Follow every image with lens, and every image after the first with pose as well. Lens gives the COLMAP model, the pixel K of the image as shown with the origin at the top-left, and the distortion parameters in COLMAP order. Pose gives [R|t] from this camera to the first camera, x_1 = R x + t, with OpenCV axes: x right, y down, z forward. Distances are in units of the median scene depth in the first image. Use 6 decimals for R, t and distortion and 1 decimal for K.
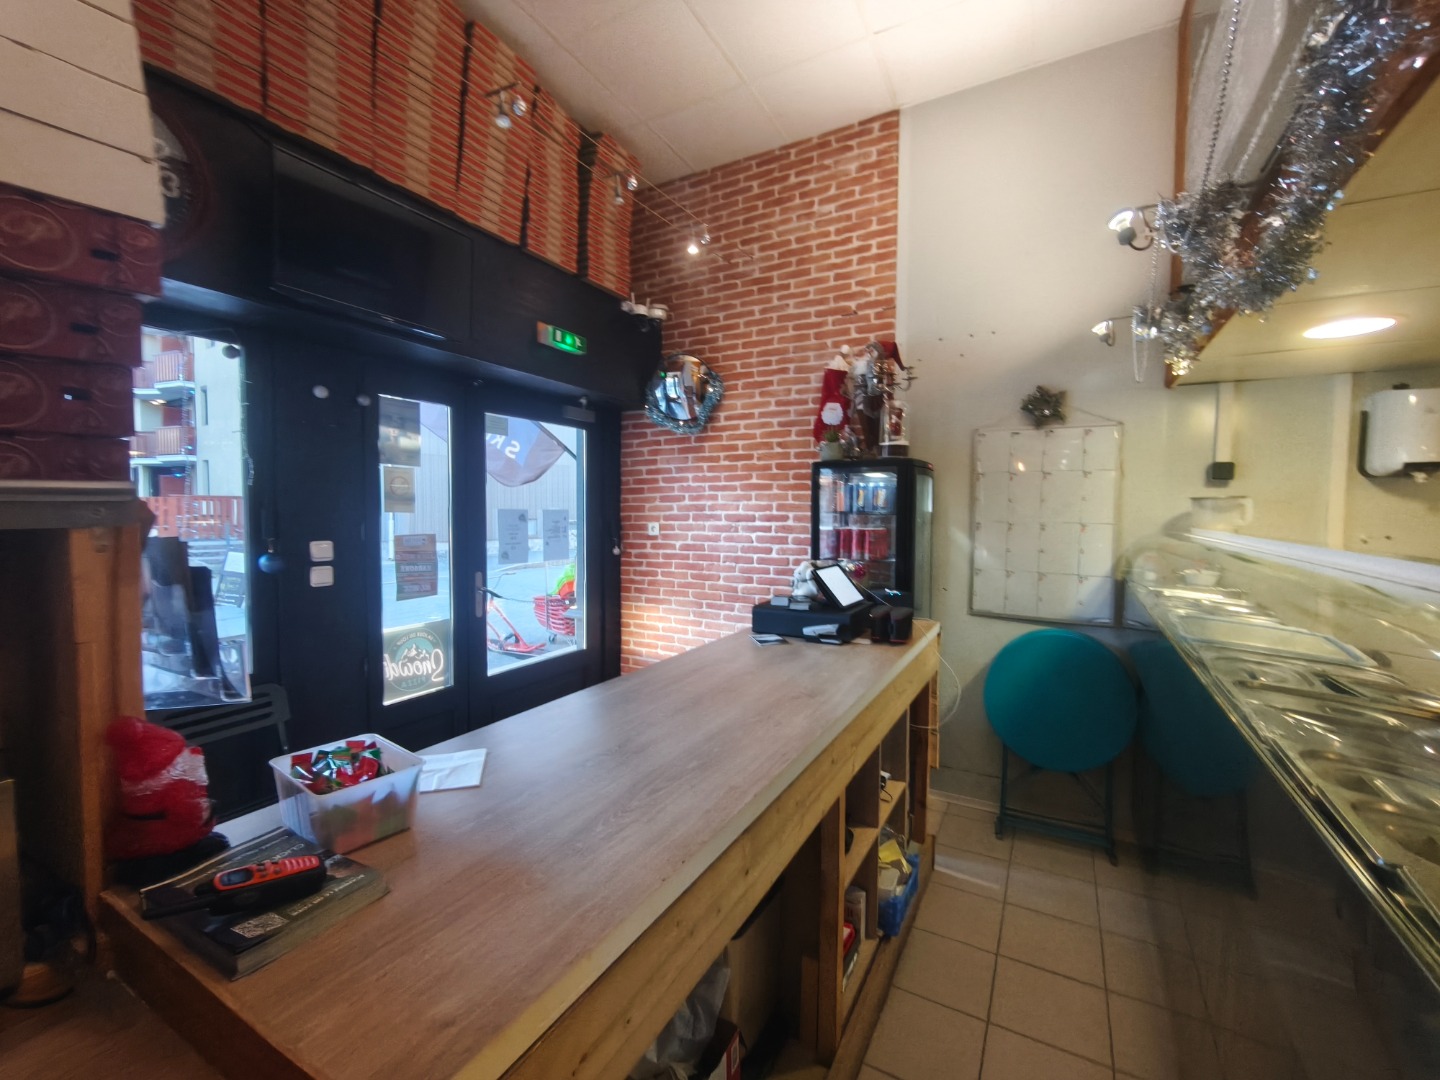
lens RADIAL K [[619.1, 0, 718.8], [0, 619.1, 540.0], [0, 0, 1]] dist [0.014155, 0.000060]
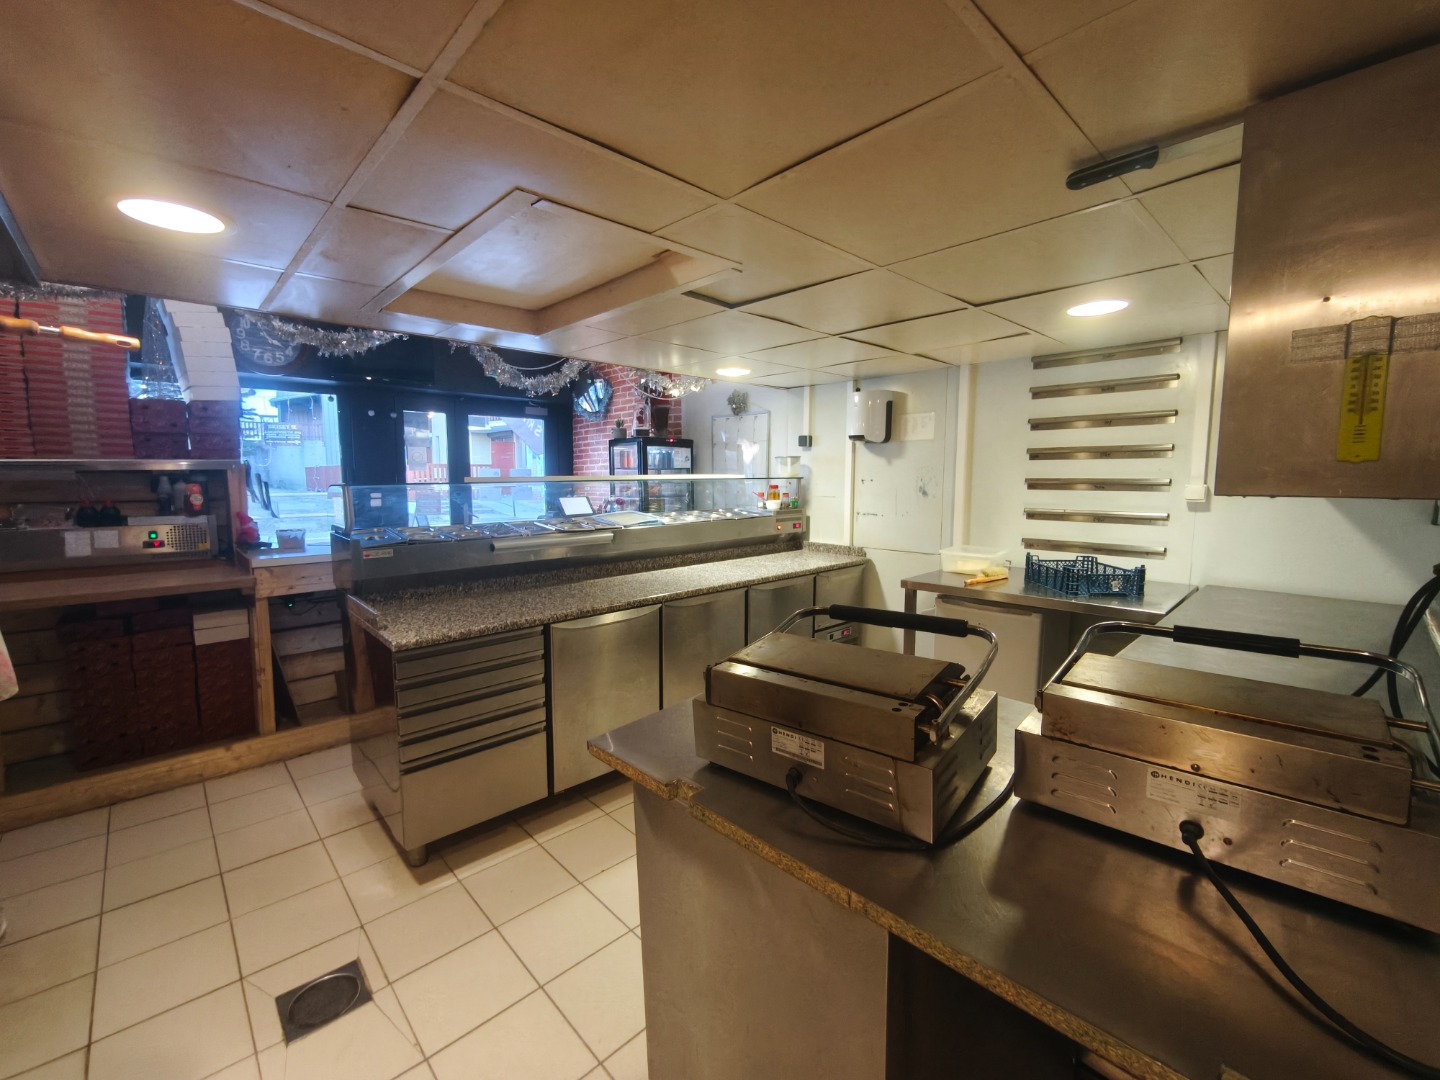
lens RADIAL K [[619.1, 0, 713.8], [0, 619.1, 537.4], [0, 0, 1]] dist [0.014155, 0.000060]
pose [[0.952454, 0.023771, -0.303754, 0.940887], [-0.006995, 0.998395, 0.056199, 0.046639], [0.304602, -0.051402, 0.951092, -0.562925]]
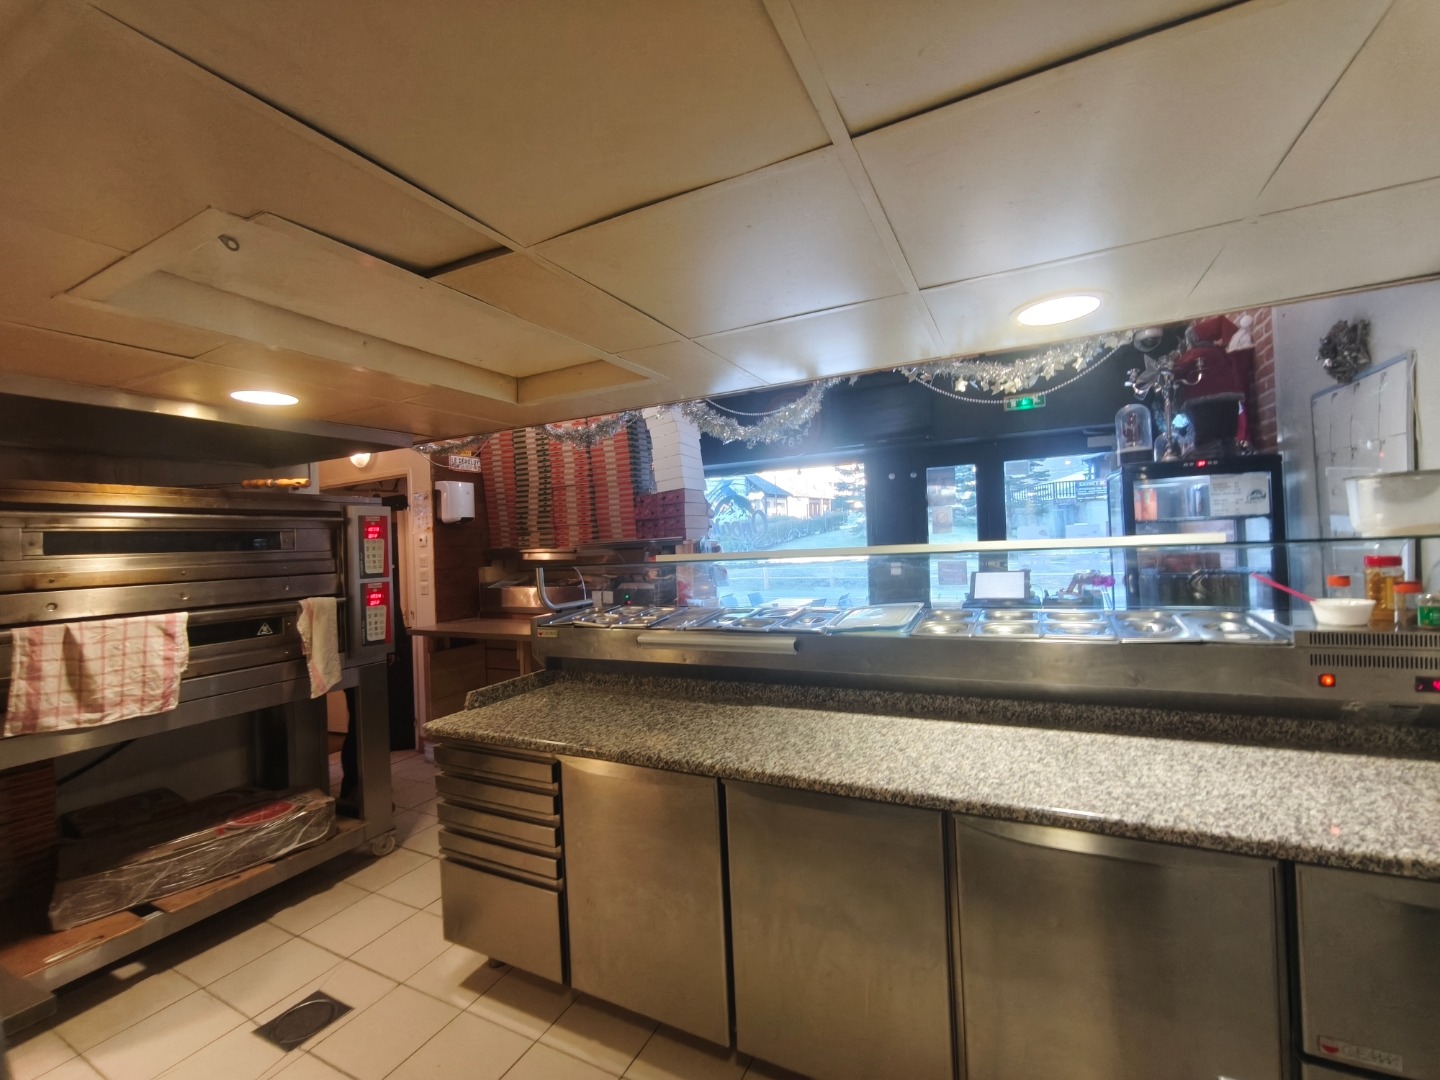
lens RADIAL K [[619.1, 0, 716.4], [0, 619.1, 538.4], [0, 0, 1]] dist [0.014155, 0.000060]
pose [[0.034390, -0.016707, -0.999269, 1.135730], [-0.004523, 0.999847, -0.016872, -0.000877], [0.999398, 0.005100, 0.034309, 0.315833]]
